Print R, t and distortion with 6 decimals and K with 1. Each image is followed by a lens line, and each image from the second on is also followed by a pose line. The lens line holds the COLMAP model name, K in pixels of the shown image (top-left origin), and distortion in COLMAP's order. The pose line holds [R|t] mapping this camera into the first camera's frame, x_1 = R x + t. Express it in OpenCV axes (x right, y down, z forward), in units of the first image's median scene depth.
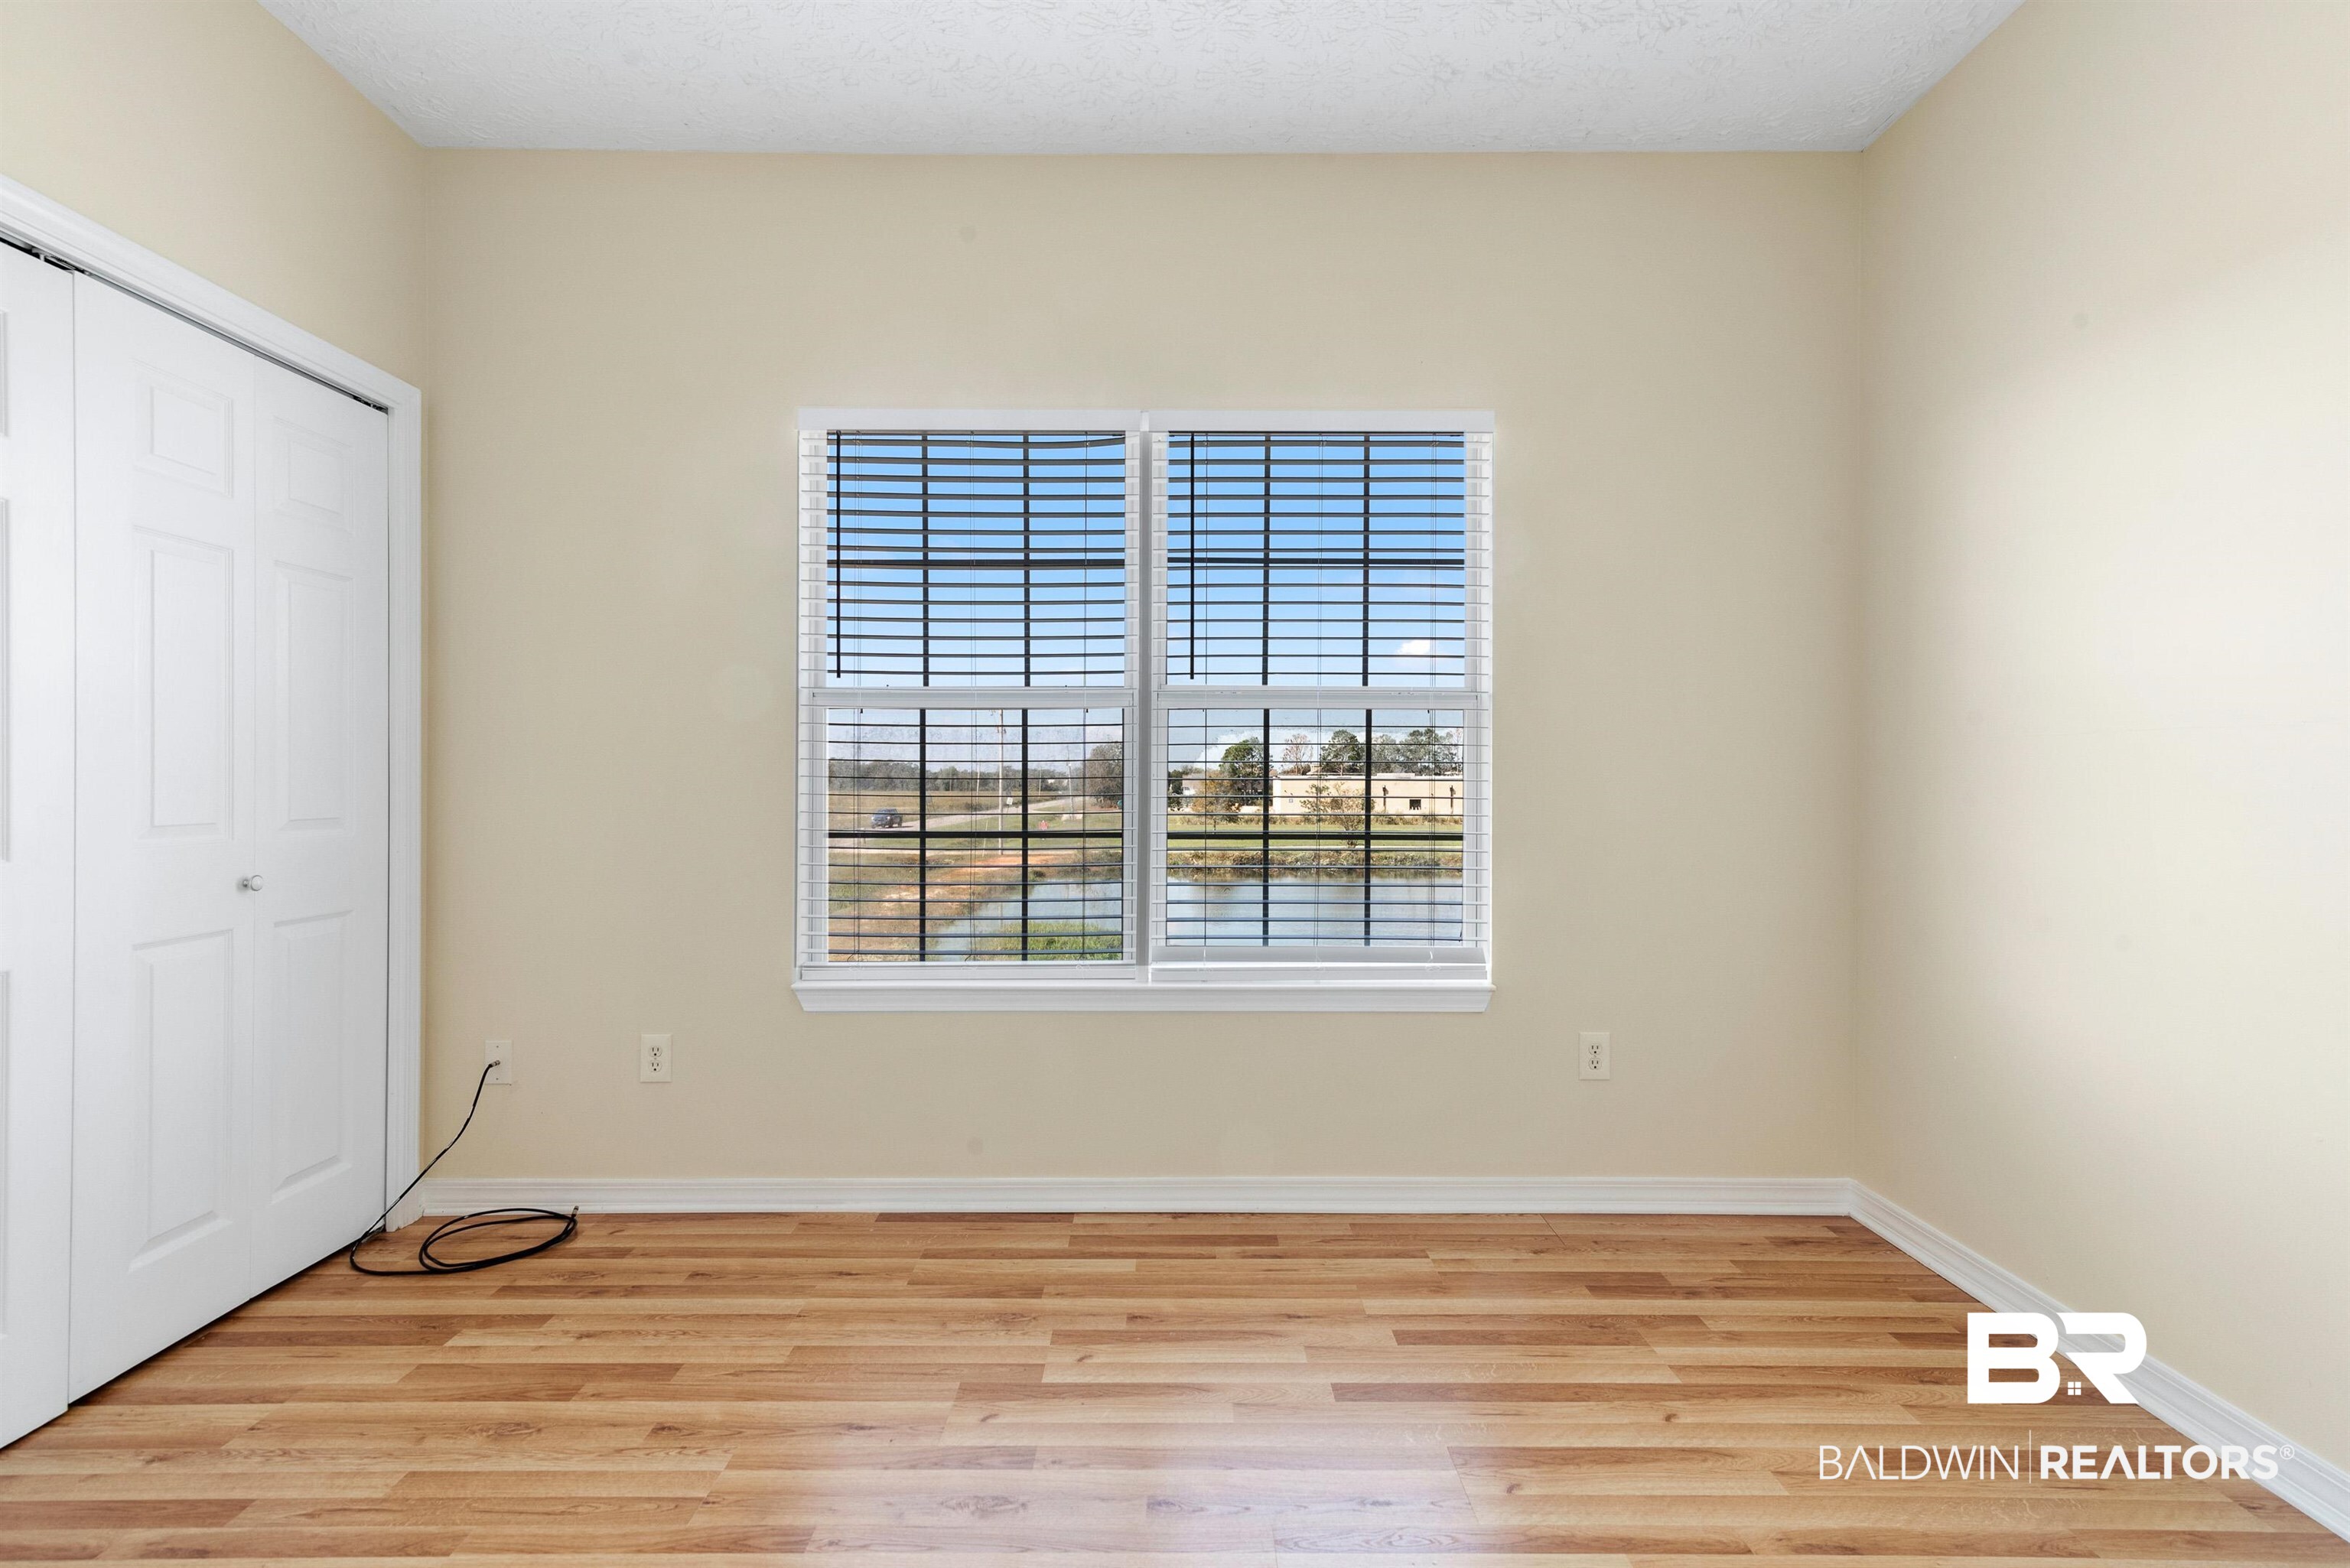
lens RADIAL K [[1080.1, 0, 1172.7], [0, 1080.1, 781.0], [0, 0, 1]] dist [0.011456, -0.000268]
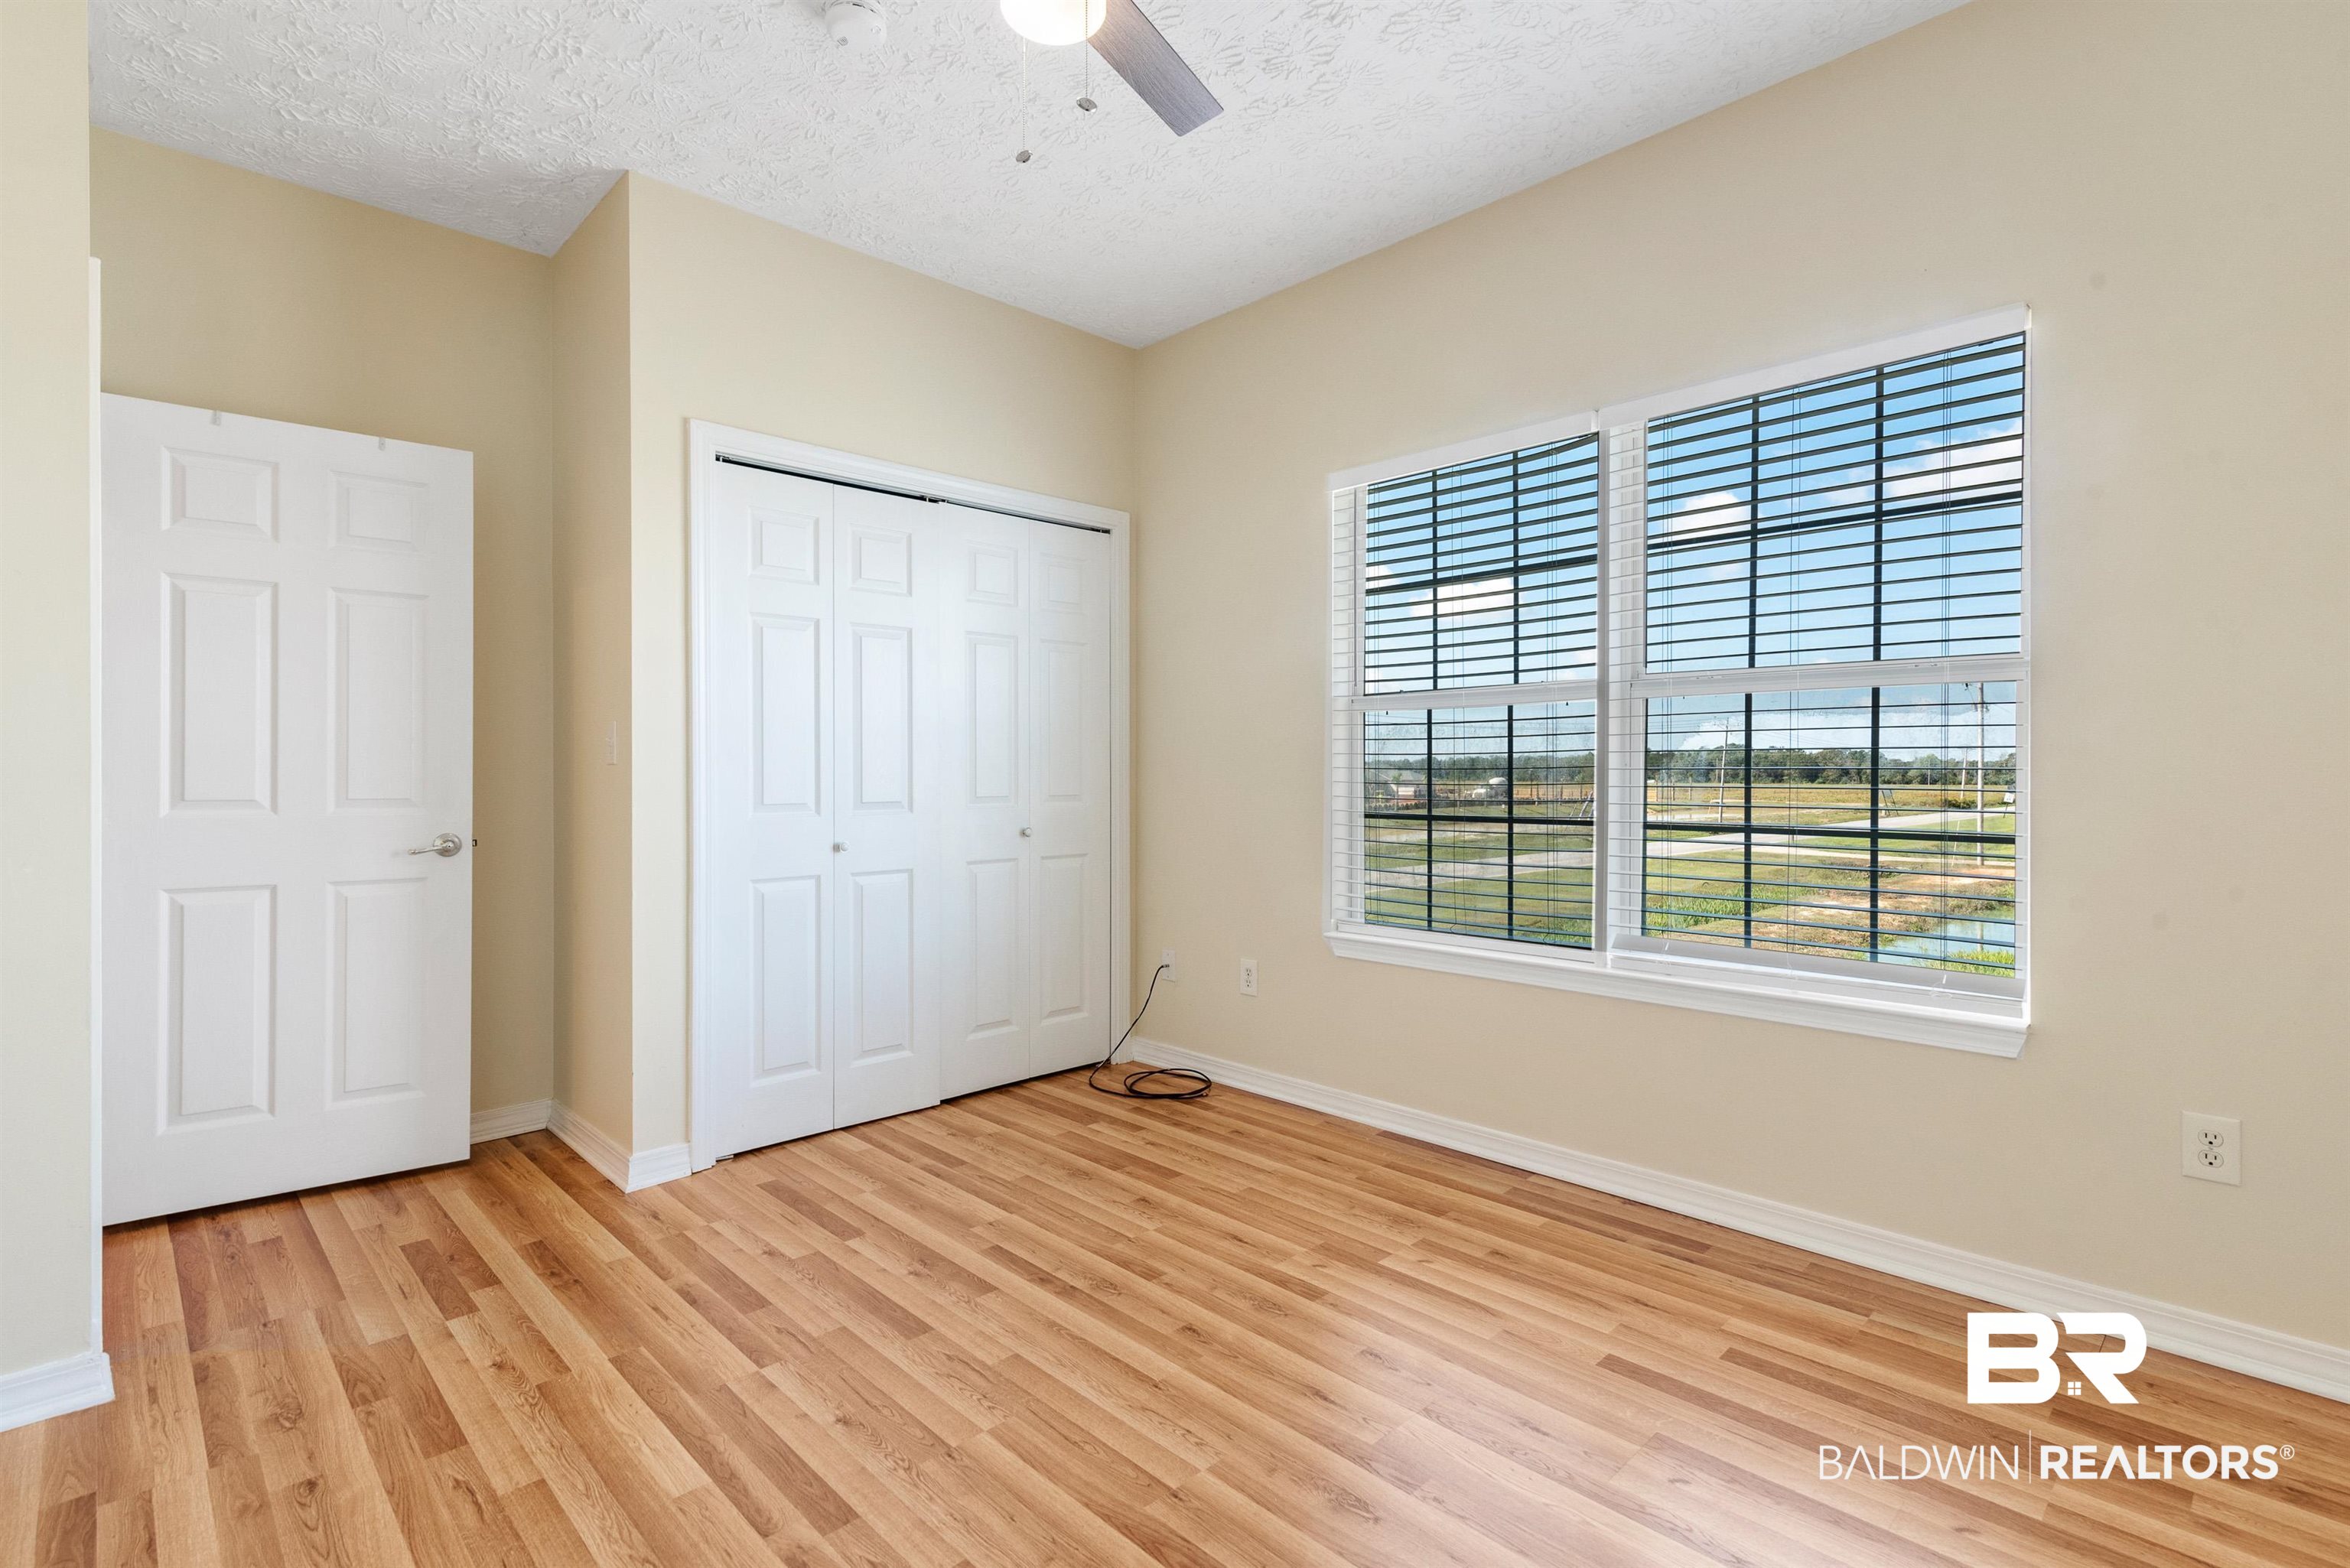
lens RADIAL K [[1080.1, 0, 1142.1], [0, 1080.1, 778.9], [0, 0, 1]] dist [0.011456, -0.000268]
pose [[0.687535, 0.002636, -0.726147, 0.464461], [0.001002, 0.999989, 0.004578, 0.002882], [0.726151, -0.003875, 0.687525, -0.023871]]
